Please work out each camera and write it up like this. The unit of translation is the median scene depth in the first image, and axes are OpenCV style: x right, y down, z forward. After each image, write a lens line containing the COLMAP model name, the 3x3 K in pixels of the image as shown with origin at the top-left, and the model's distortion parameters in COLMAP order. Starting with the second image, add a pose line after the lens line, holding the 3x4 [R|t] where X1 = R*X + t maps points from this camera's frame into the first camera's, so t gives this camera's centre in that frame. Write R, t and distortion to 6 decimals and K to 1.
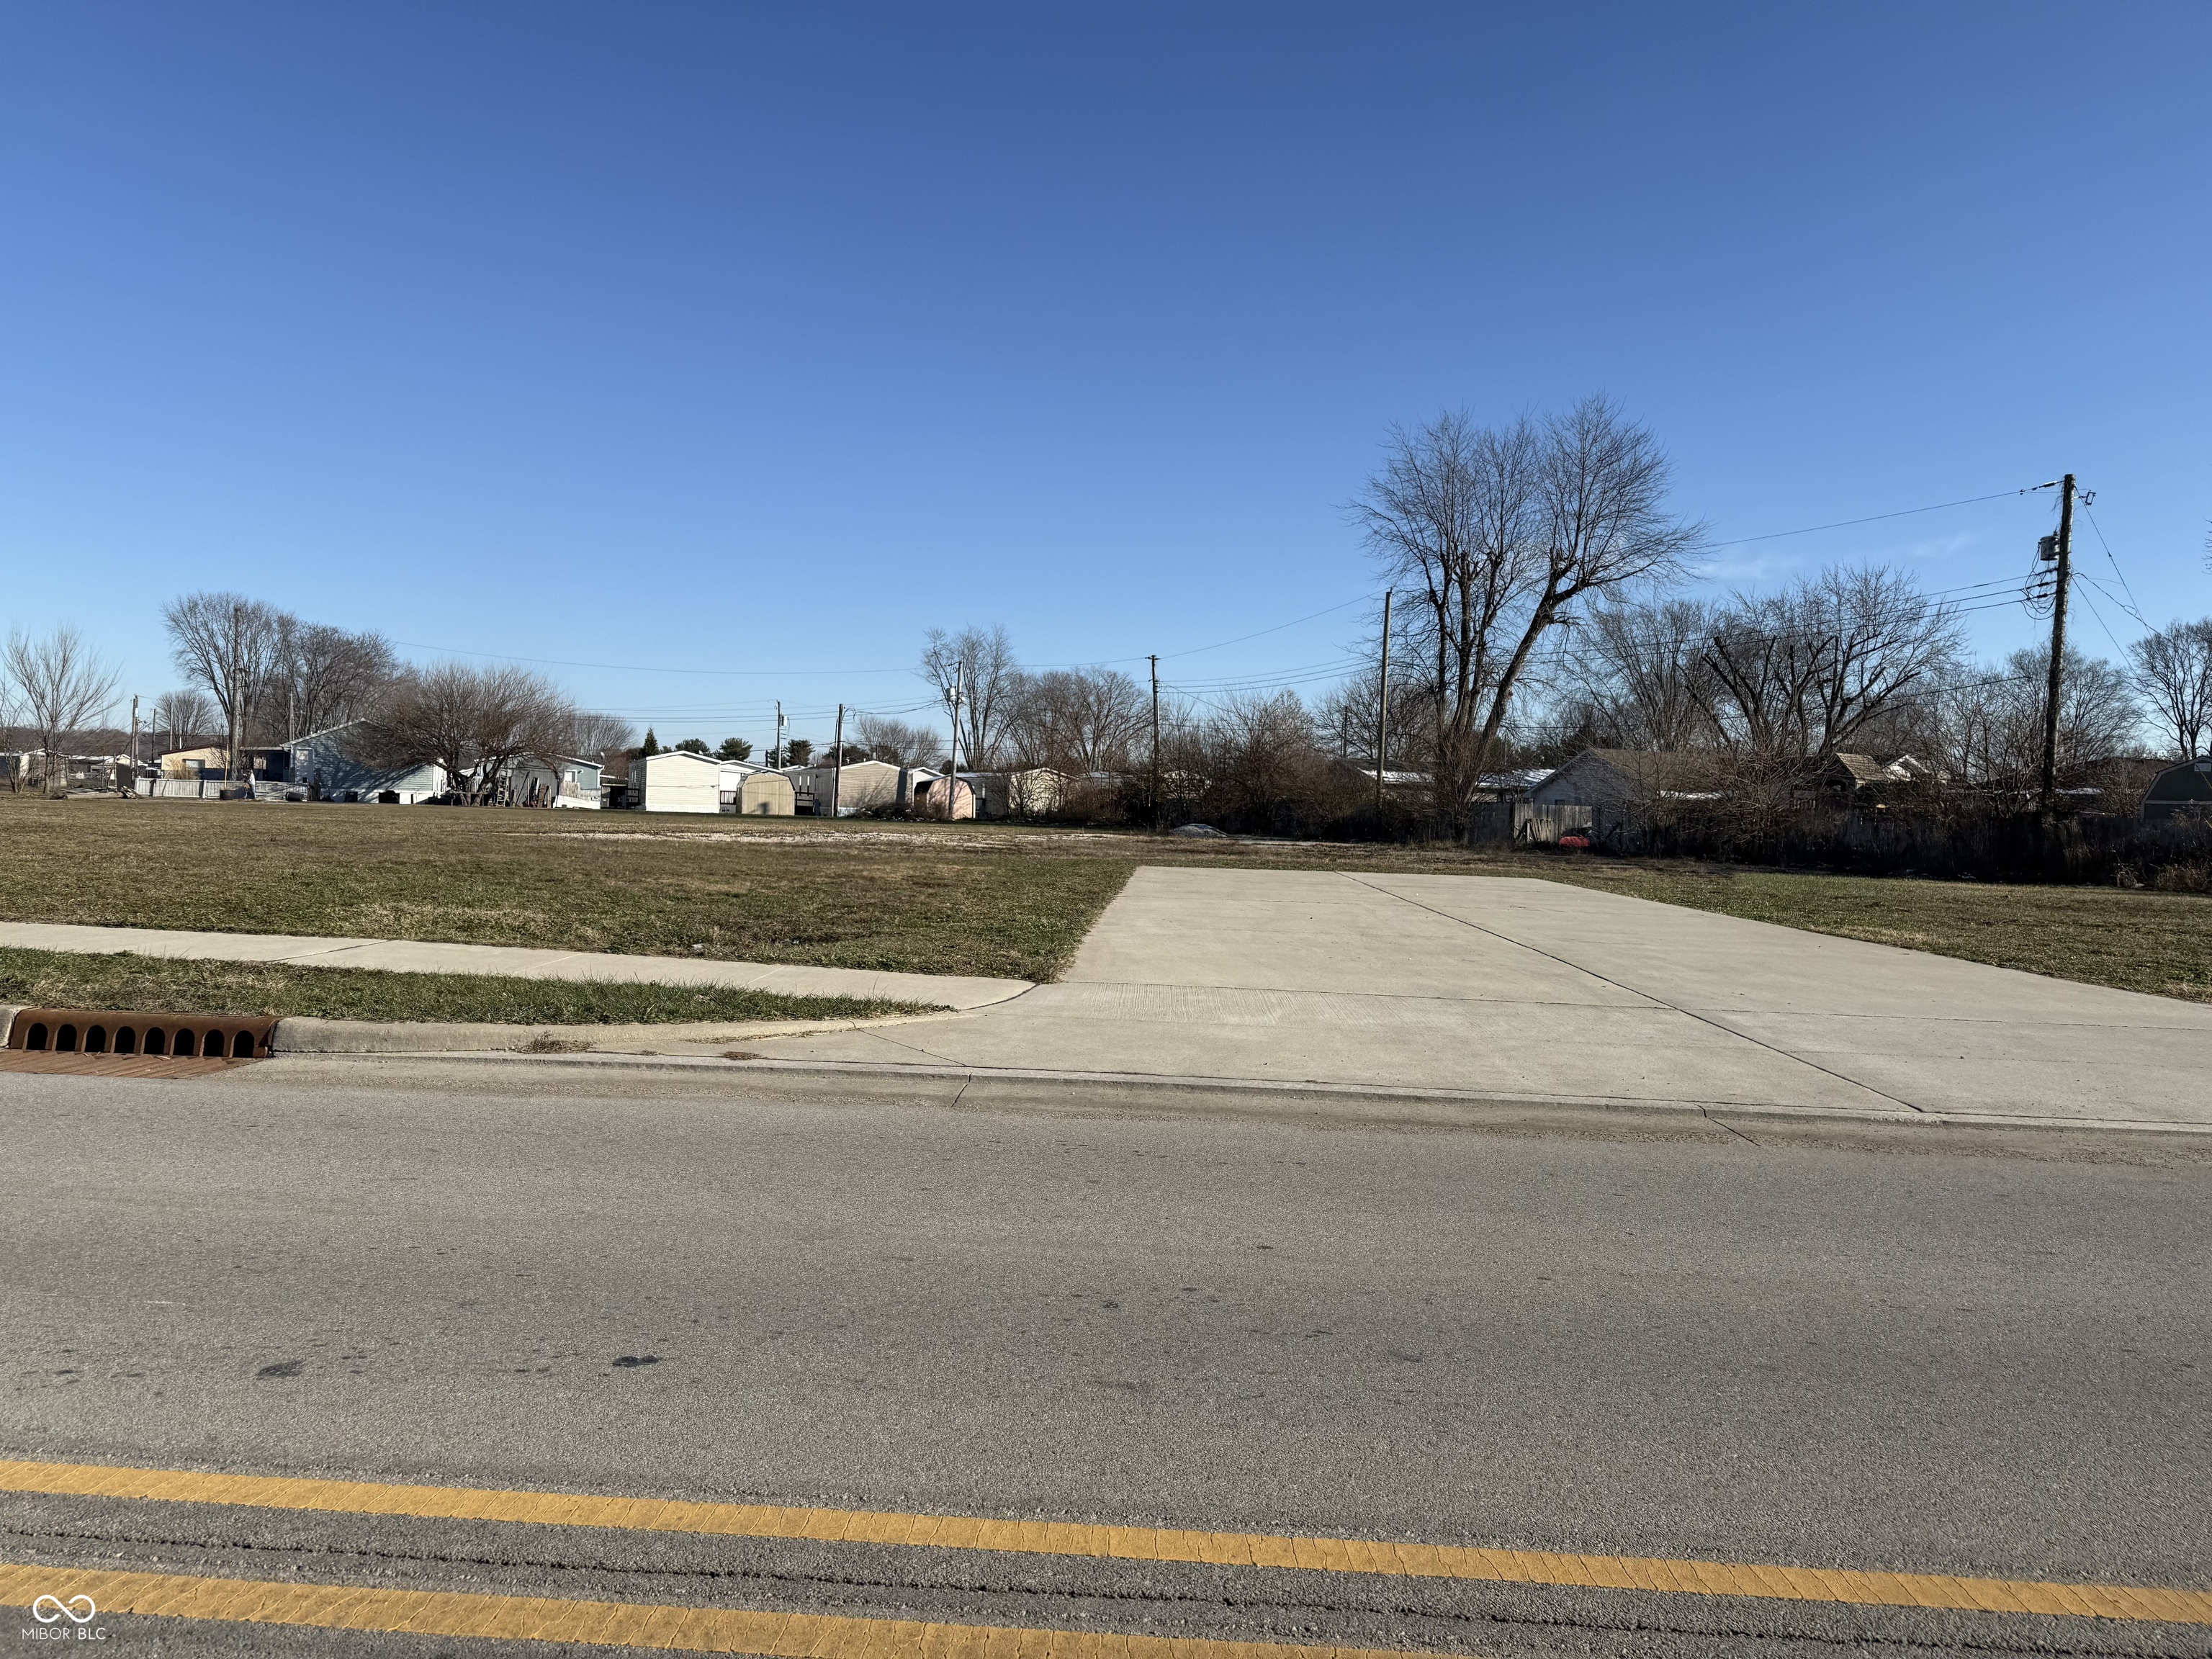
lens RADIAL K [[1538.5, 0, 1107.3], [0, 1538.5, 840.0], [0, 0, 1]] dist [0.146833, -0.237584]
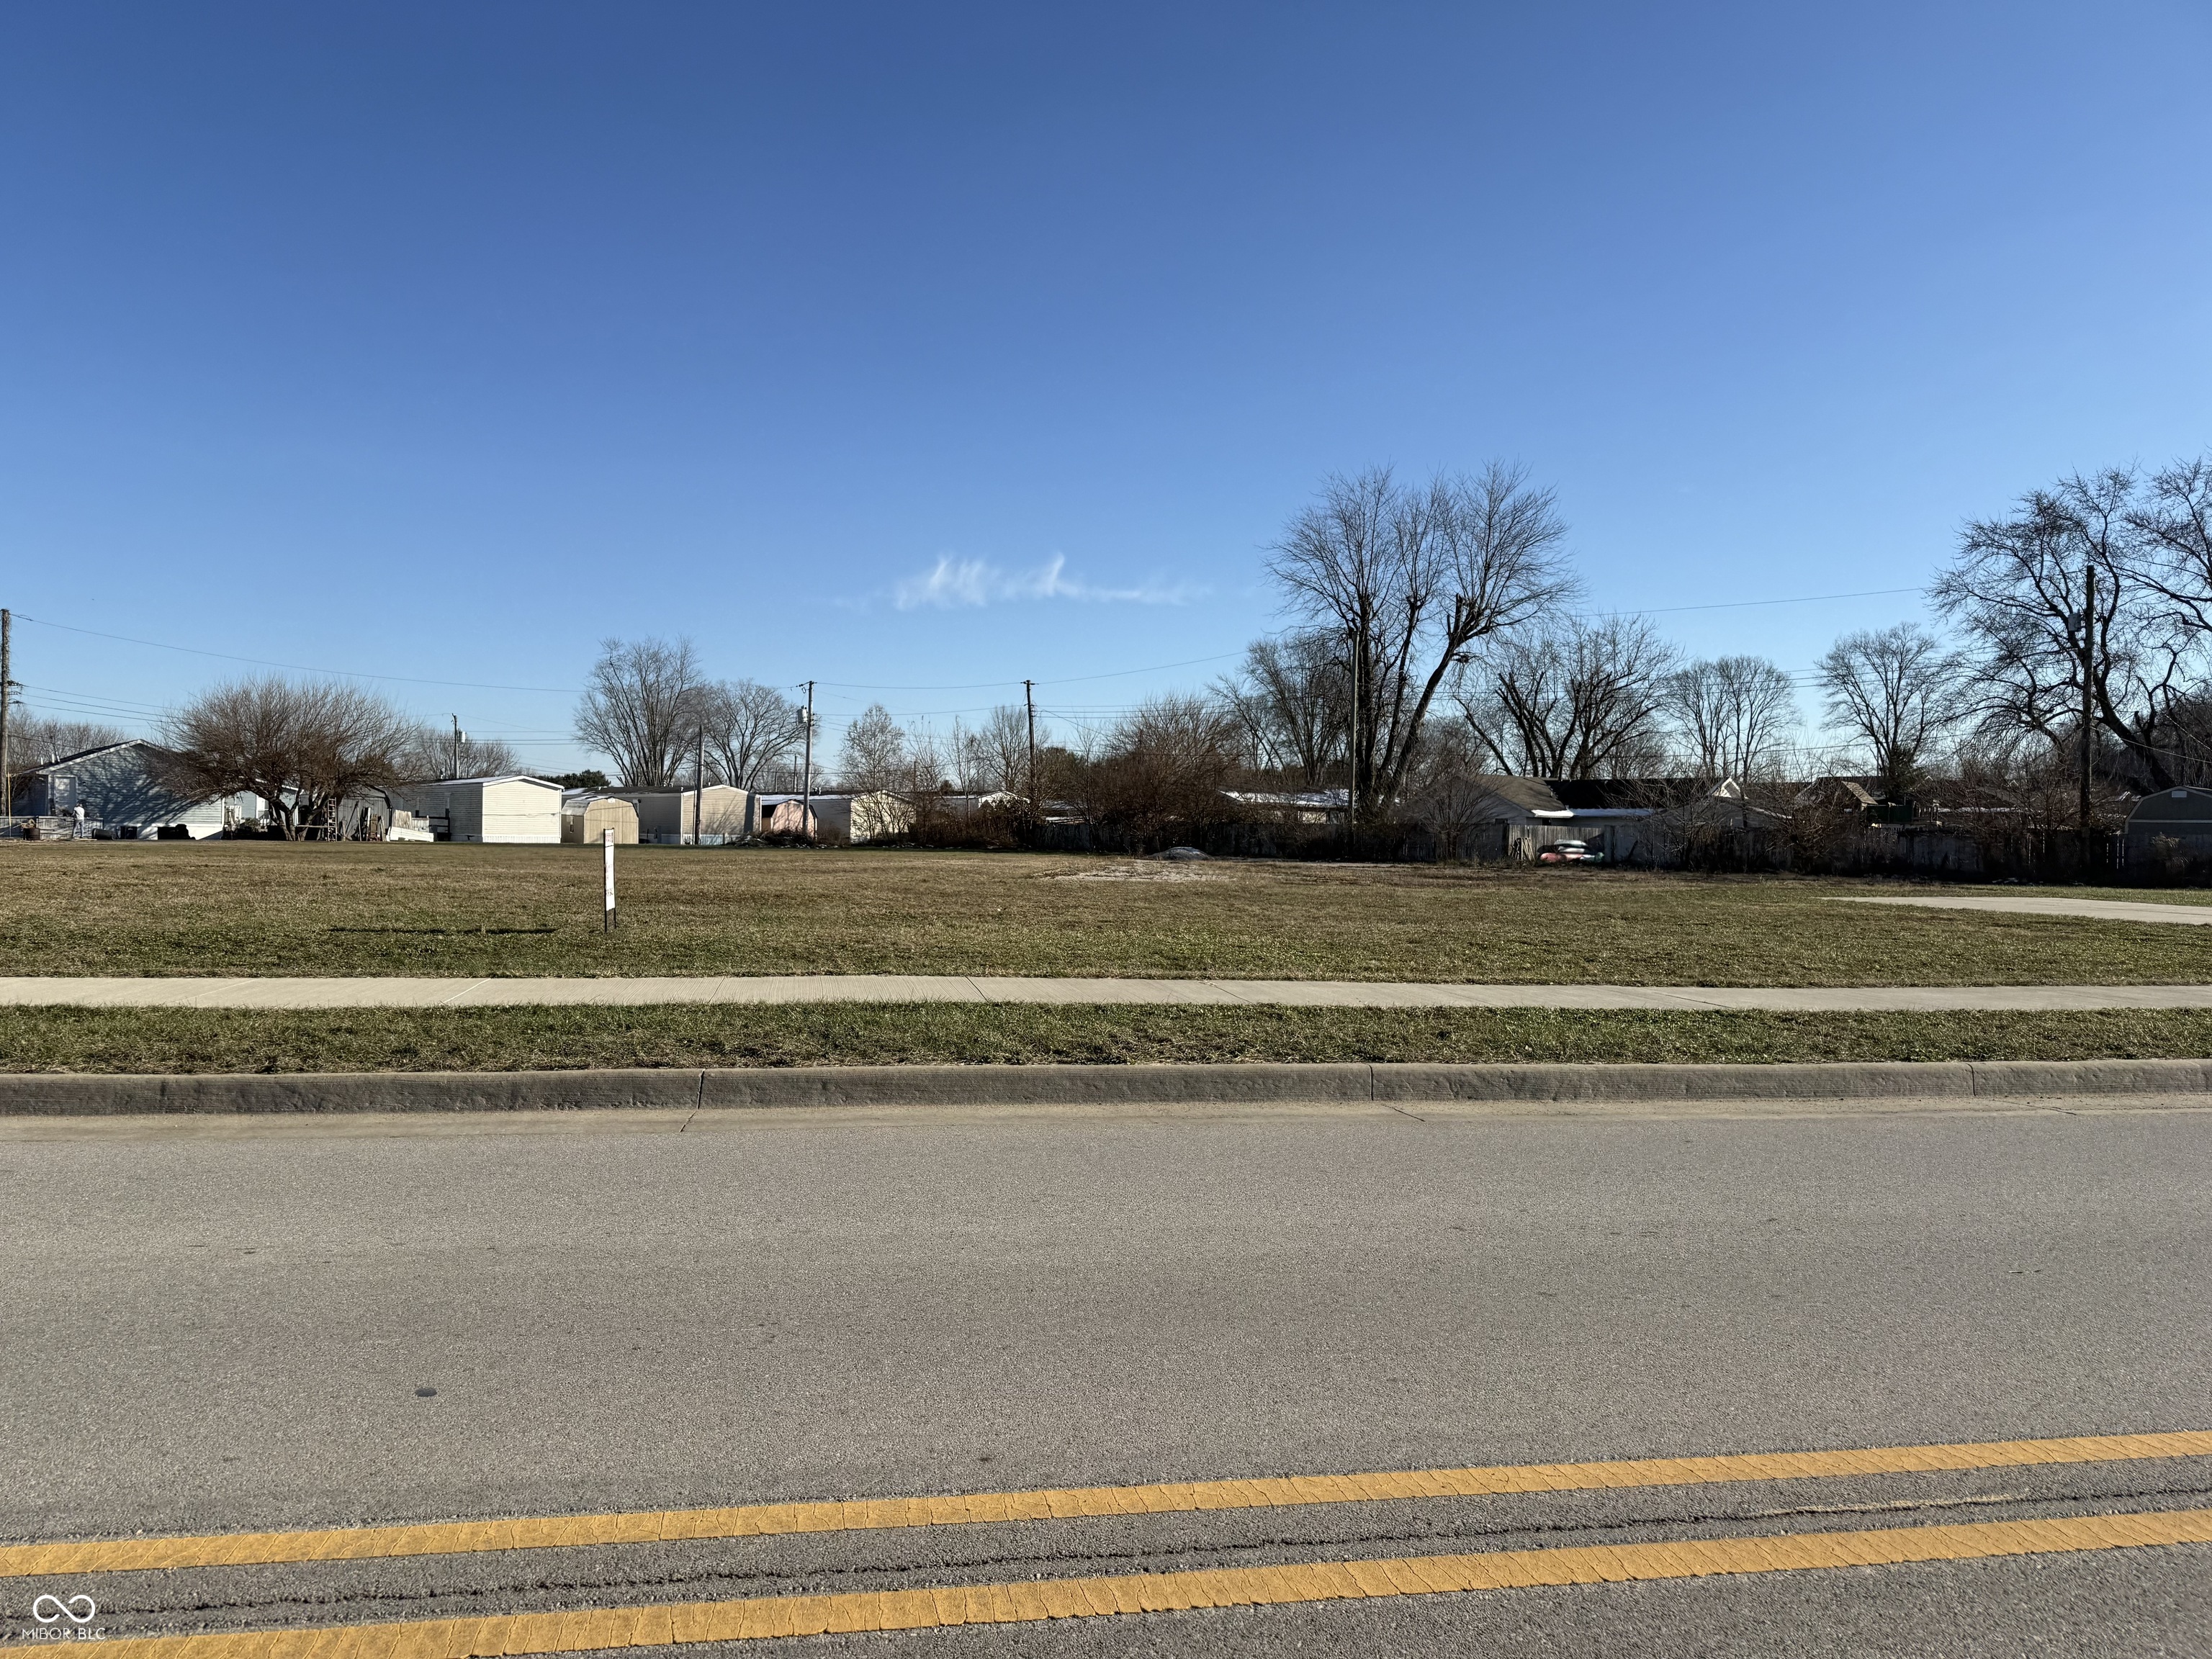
lens RADIAL K [[1555.9, 0, 1075.6], [0, 1555.9, 831.9], [0, 0, 1]] dist [0.058835, -0.078407]
pose [[0.947672, -0.015692, 0.318861, -0.266970], [0.019751, 0.999760, -0.009501, -0.009620], [-0.318635, 0.015302, 0.947754, 0.026696]]
